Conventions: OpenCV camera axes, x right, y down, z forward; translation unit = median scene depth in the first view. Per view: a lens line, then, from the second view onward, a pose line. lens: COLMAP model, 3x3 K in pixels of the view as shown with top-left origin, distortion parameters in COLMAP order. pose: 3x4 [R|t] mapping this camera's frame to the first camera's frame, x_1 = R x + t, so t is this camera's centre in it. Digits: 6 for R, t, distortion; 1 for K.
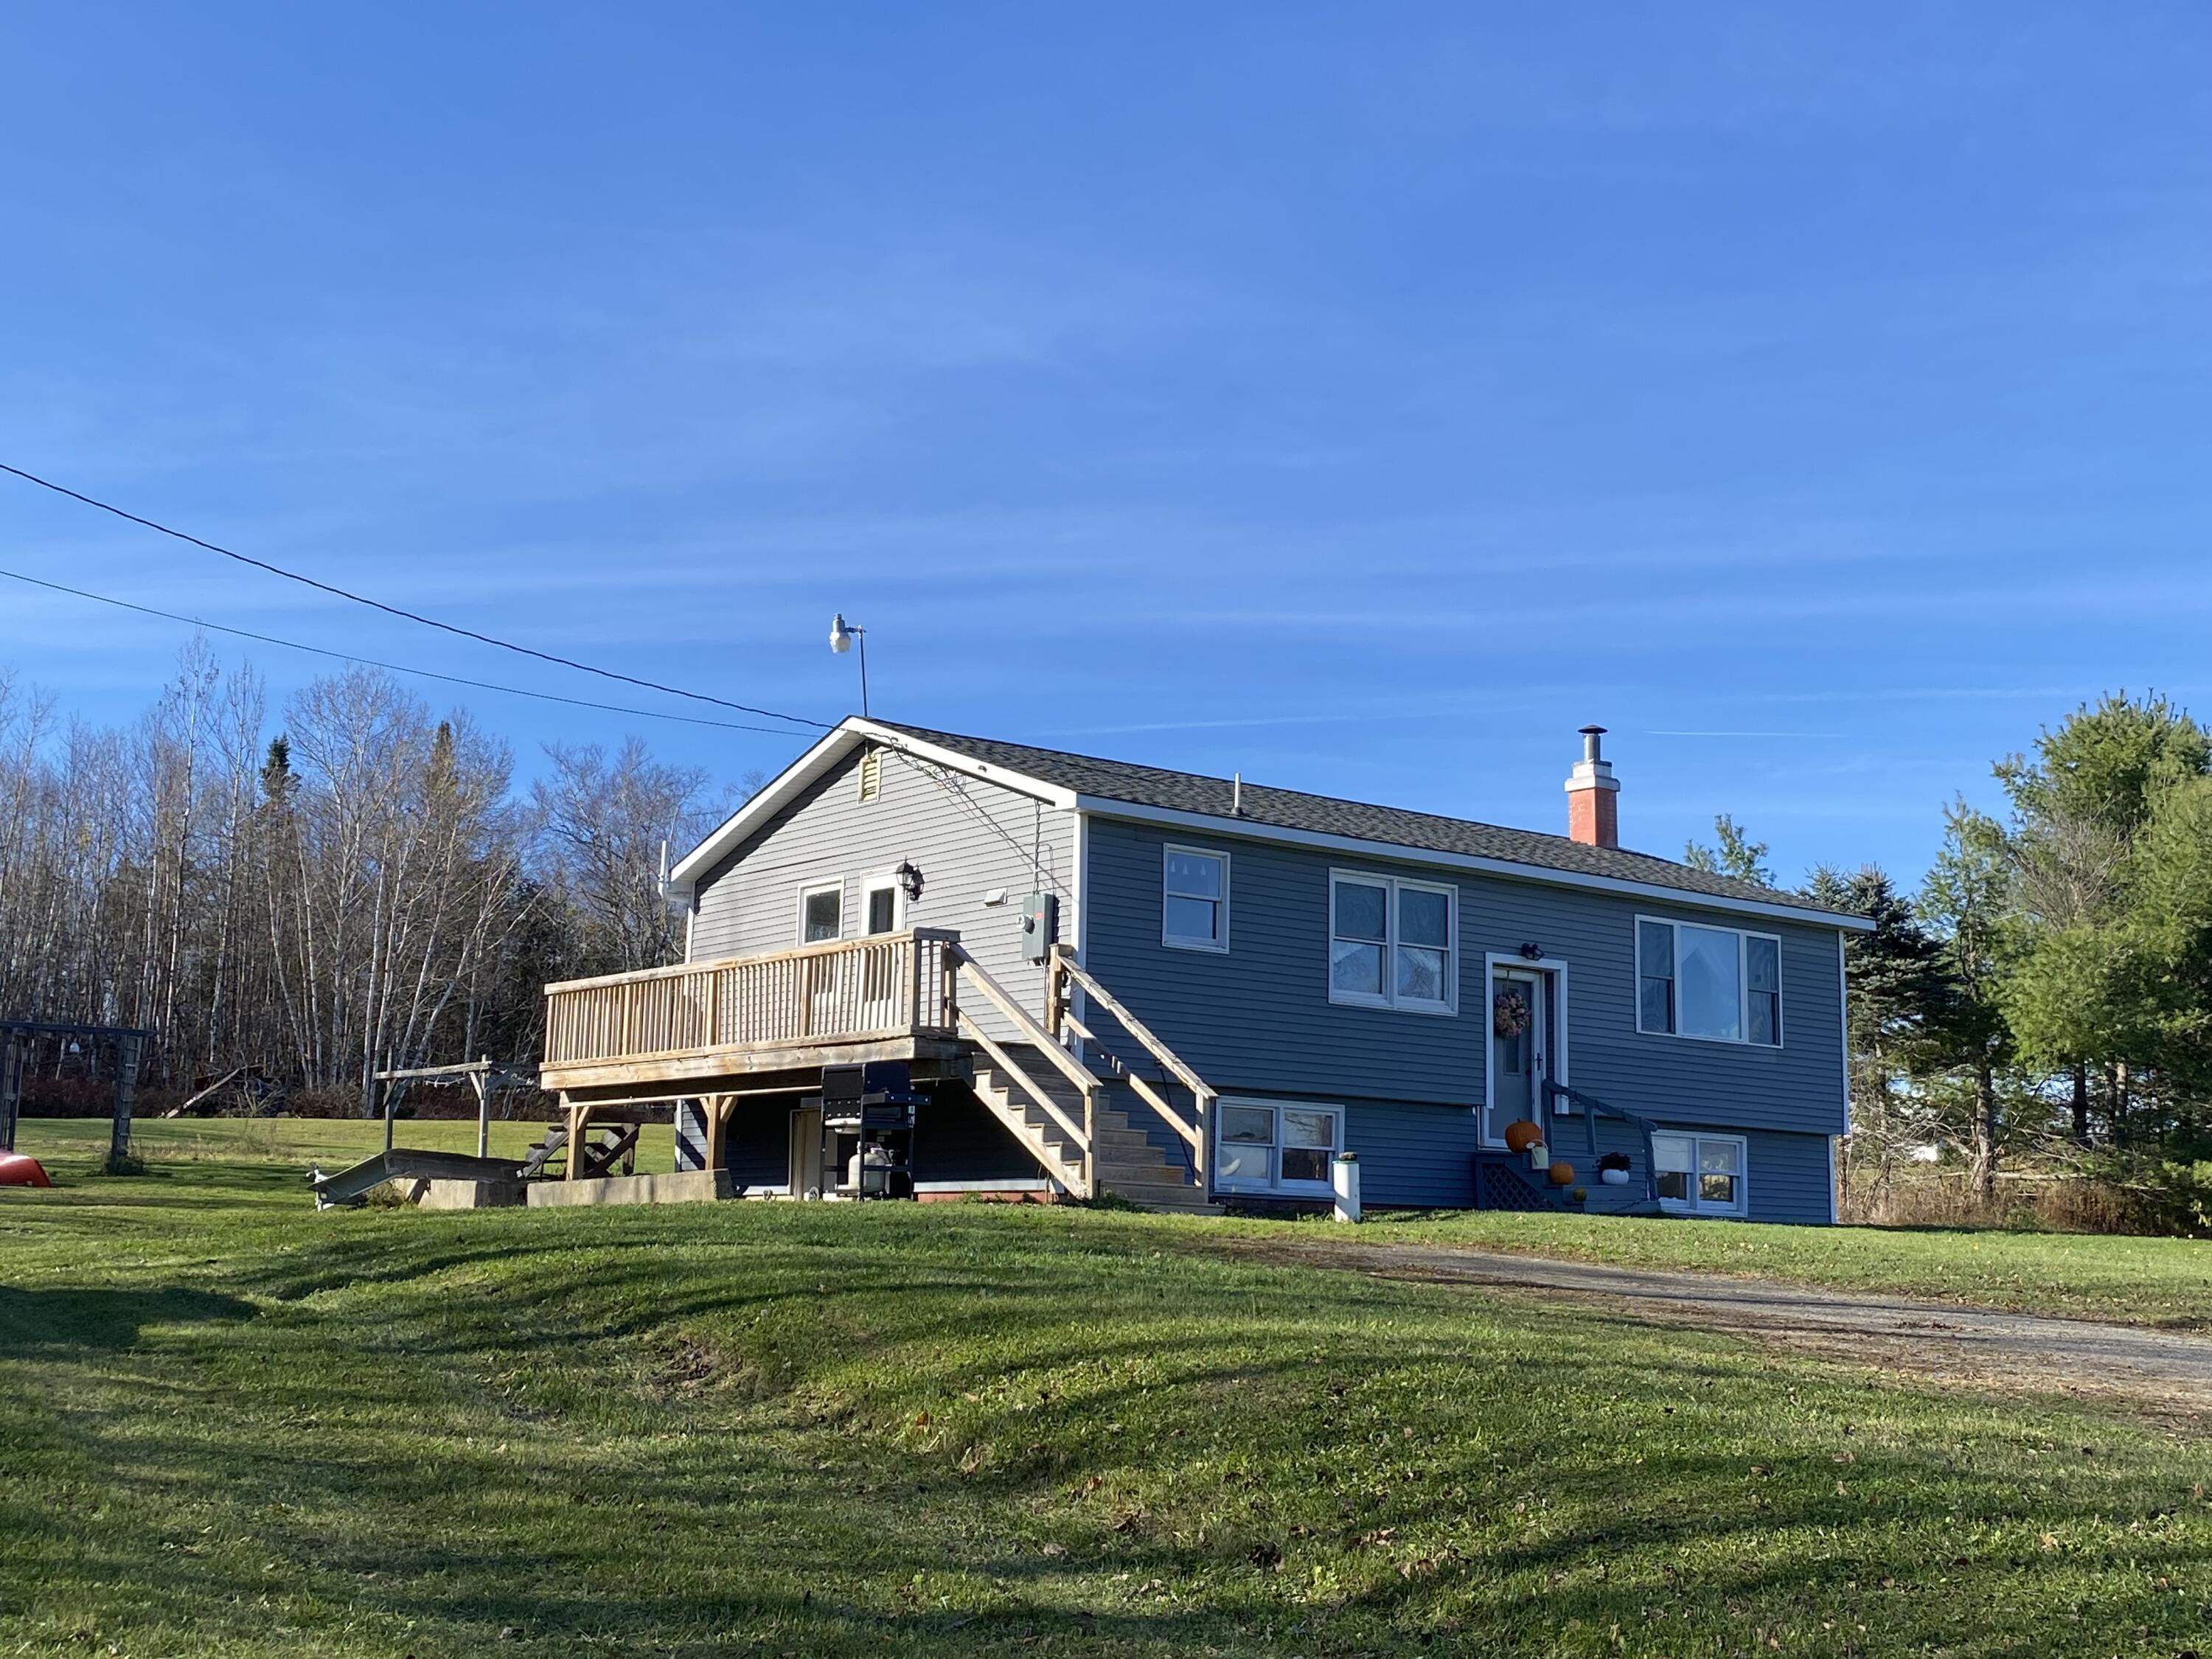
lens RADIAL K [[2626.7, 0, 1106.0], [0, 2626.7, 829.5], [0, 0, 1]] dist [0.183693, -0.556225]
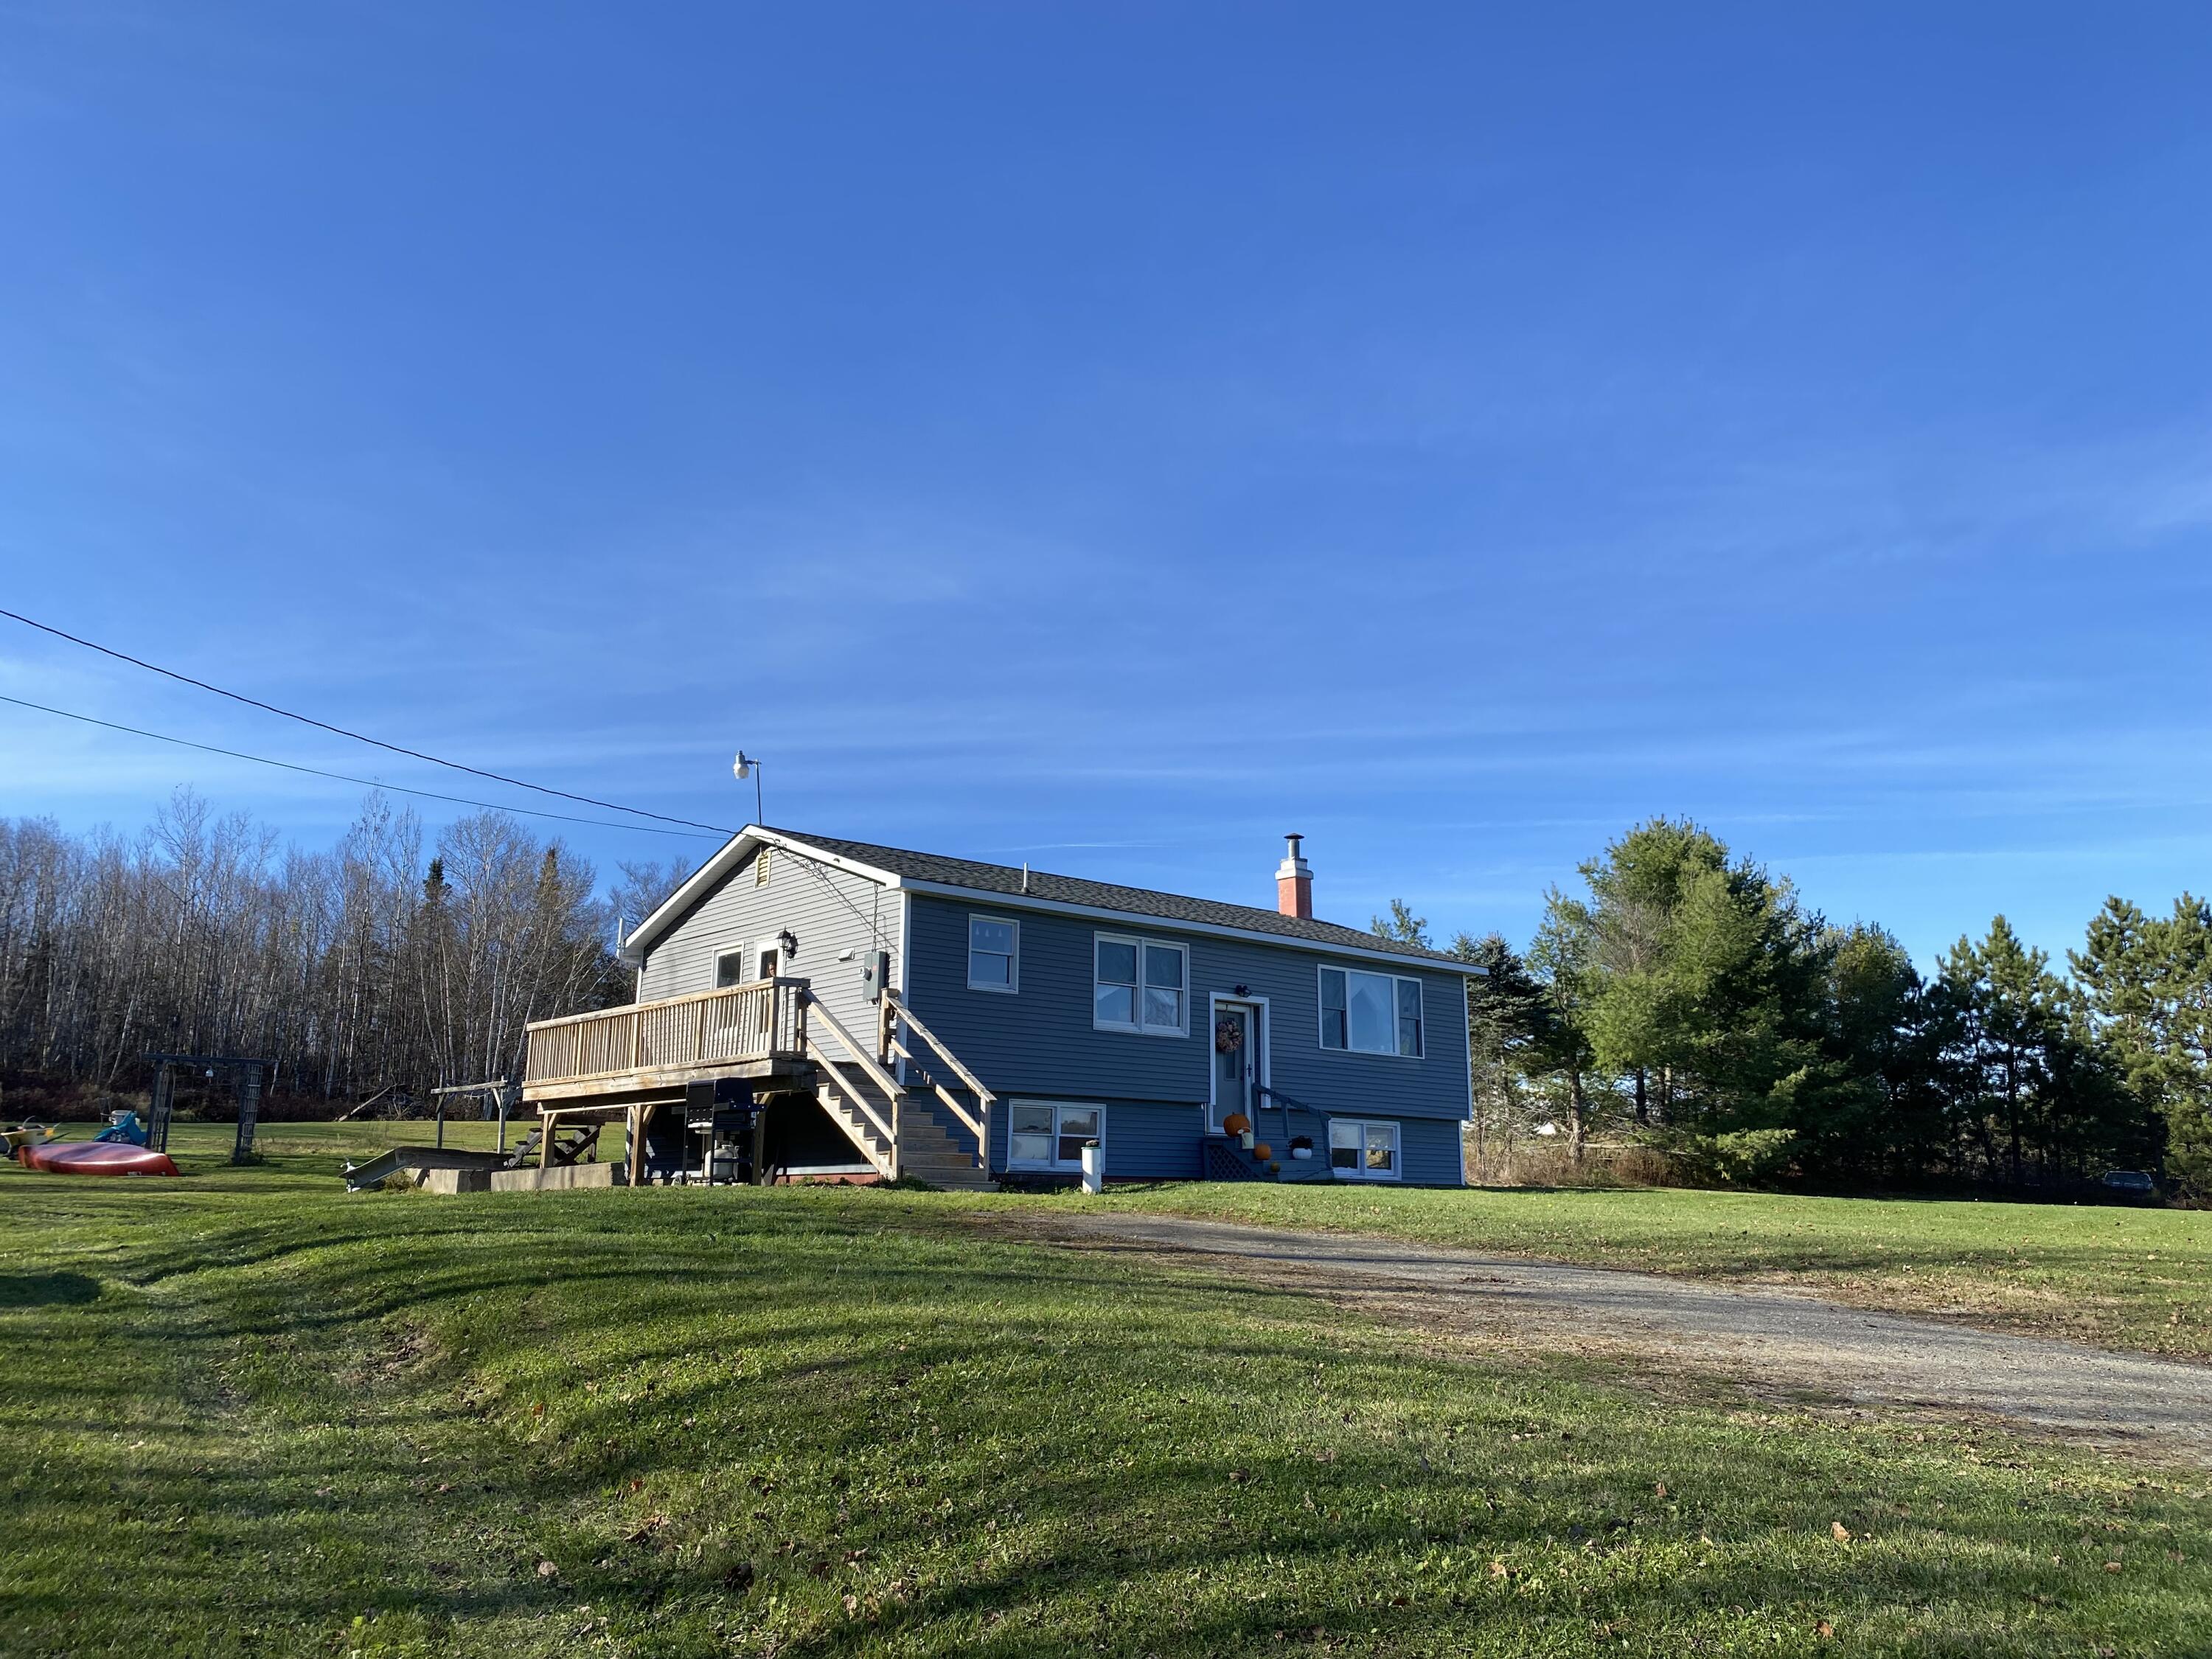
lens RADIAL K [[1705.3, 0, 1106.0], [0, 1705.3, 829.5], [0, 0, 1]] dist [0.189157, -0.601986]
pose [[0.998913, -0.004930, 0.046350, 0.047971], [0.007388, 0.998567, -0.053008, 0.008409], [-0.046022, 0.053293, 0.997518, 0.096233]]
